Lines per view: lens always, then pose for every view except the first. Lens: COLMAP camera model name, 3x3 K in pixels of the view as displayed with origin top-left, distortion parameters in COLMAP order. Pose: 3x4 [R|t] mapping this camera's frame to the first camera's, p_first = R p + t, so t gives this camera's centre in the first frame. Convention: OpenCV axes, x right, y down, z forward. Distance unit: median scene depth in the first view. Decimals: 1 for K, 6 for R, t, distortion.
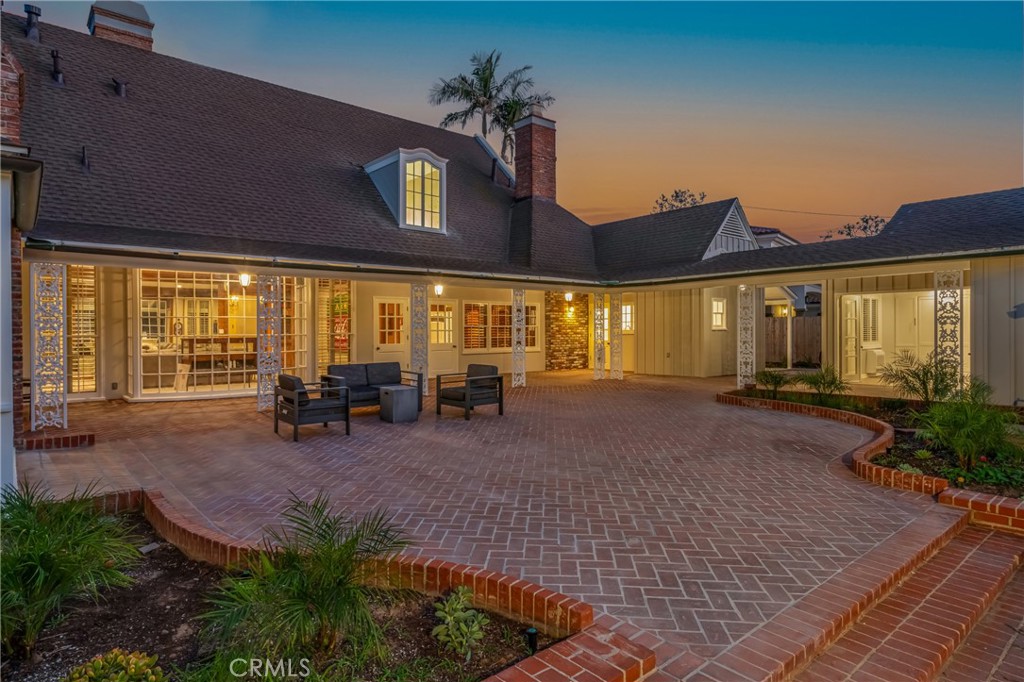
lens RADIAL K [[586.8, 0, 506.7], [0, 586.8, 337.7], [0, 0, 1]] dist [0.001028, 0.001474]
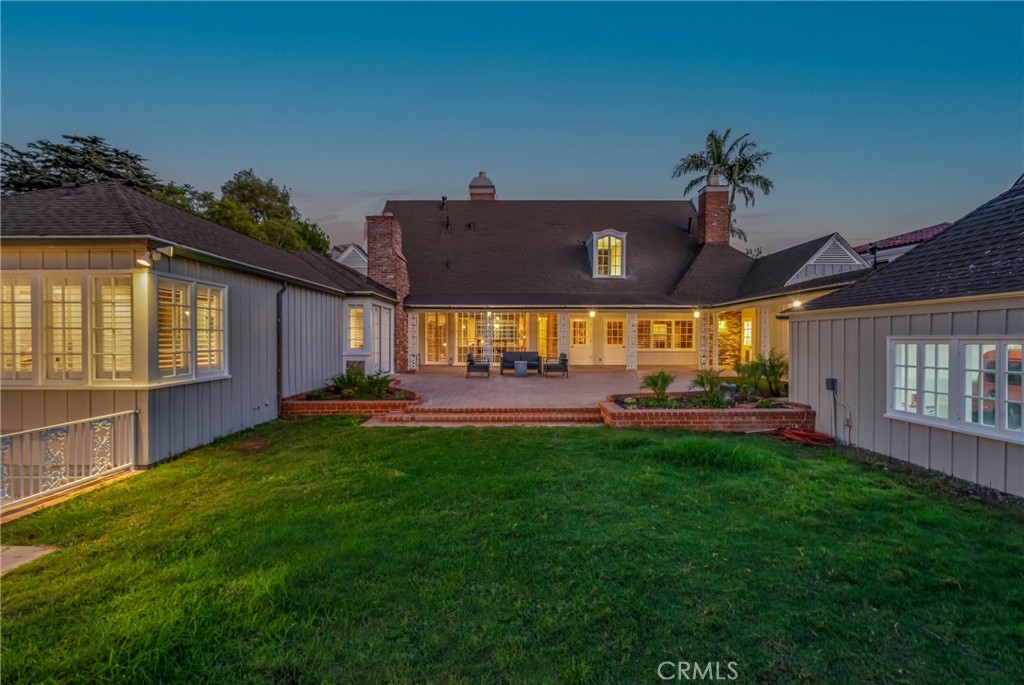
lens RADIAL K [[478.5, 0, 507.1], [0, 478.5, 347.8], [0, 0, 1]] dist [-0.005524, 0.000374]
pose [[0.759536, 0.018938, -0.650189, 0.523269], [-0.012785, 0.999818, 0.014187, 0.002755], [0.650339, -0.002462, 0.759640, -0.230487]]
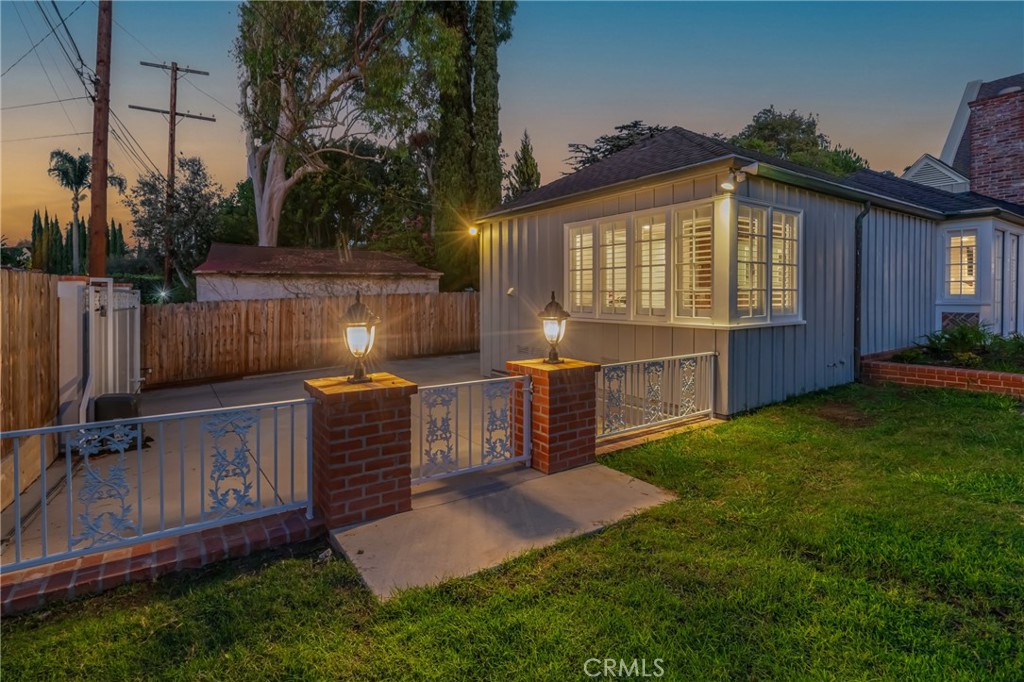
lens RADIAL K [[478.5, 0, 480.9], [0, 478.5, 302.7], [0, 0, 1]] dist [-0.005524, 0.000374]
pose [[-0.139120, 0.021032, -0.990052, 0.416621], [-0.003829, 0.999756, 0.021776, 0.019172], [0.990268, 0.006820, -0.139005, -0.254616]]
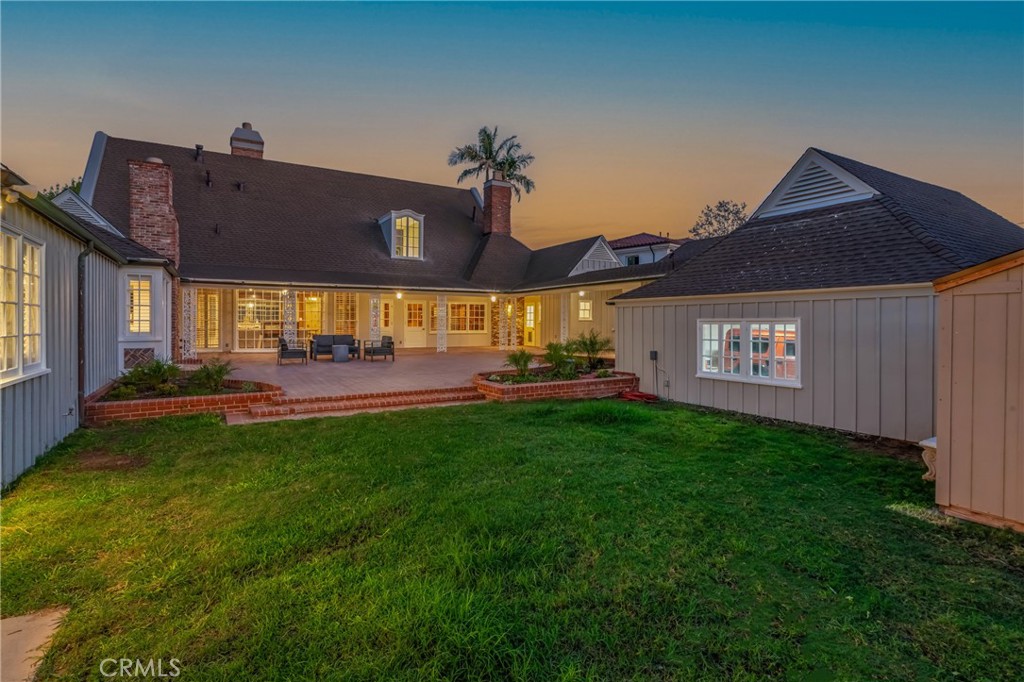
lens RADIAL K [[504.4, 0, 505.3], [0, 504.4, 333.5], [0, 0, 1]] dist [-0.008089, 0.000491]
pose [[0.983948, 0.012857, -0.177992, 0.379110], [-0.010963, 0.999872, 0.011622, 0.007677], [0.178118, -0.009484, 0.983963, -0.346443]]
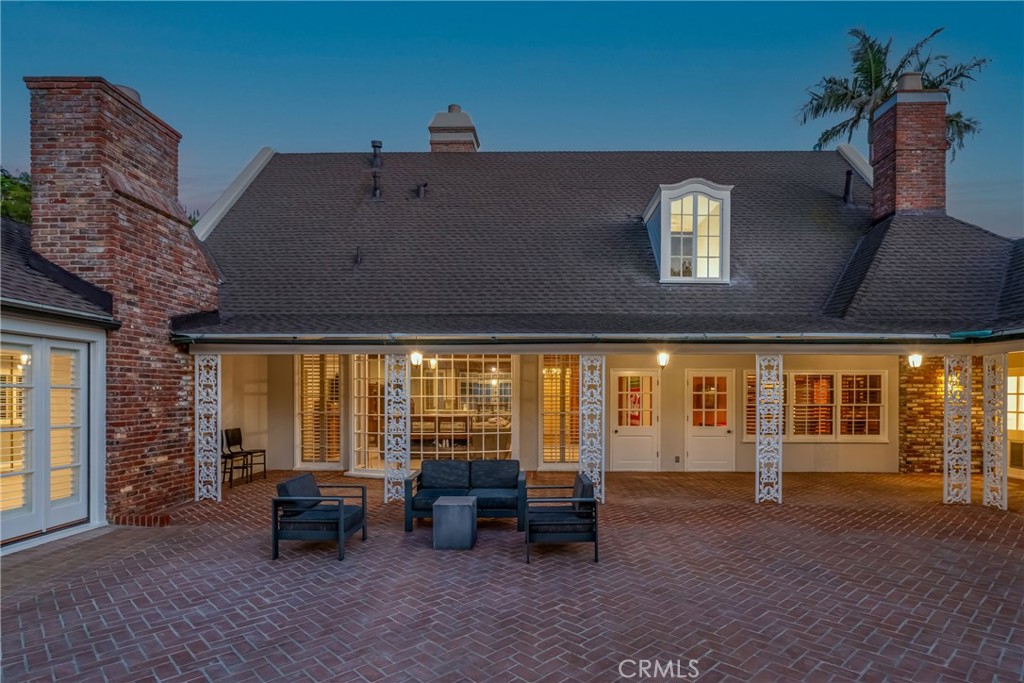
lens RADIAL K [[563.1, 0, 534.6], [0, 563.1, 398.4], [0, 0, 1]] dist [-0.004313, 0.003984]
pose [[0.749823, 0.010895, -0.661549, 0.195305], [-0.013540, 0.999908, 0.001120, -0.024561], [0.661500, 0.008117, 0.749901, 0.286743]]
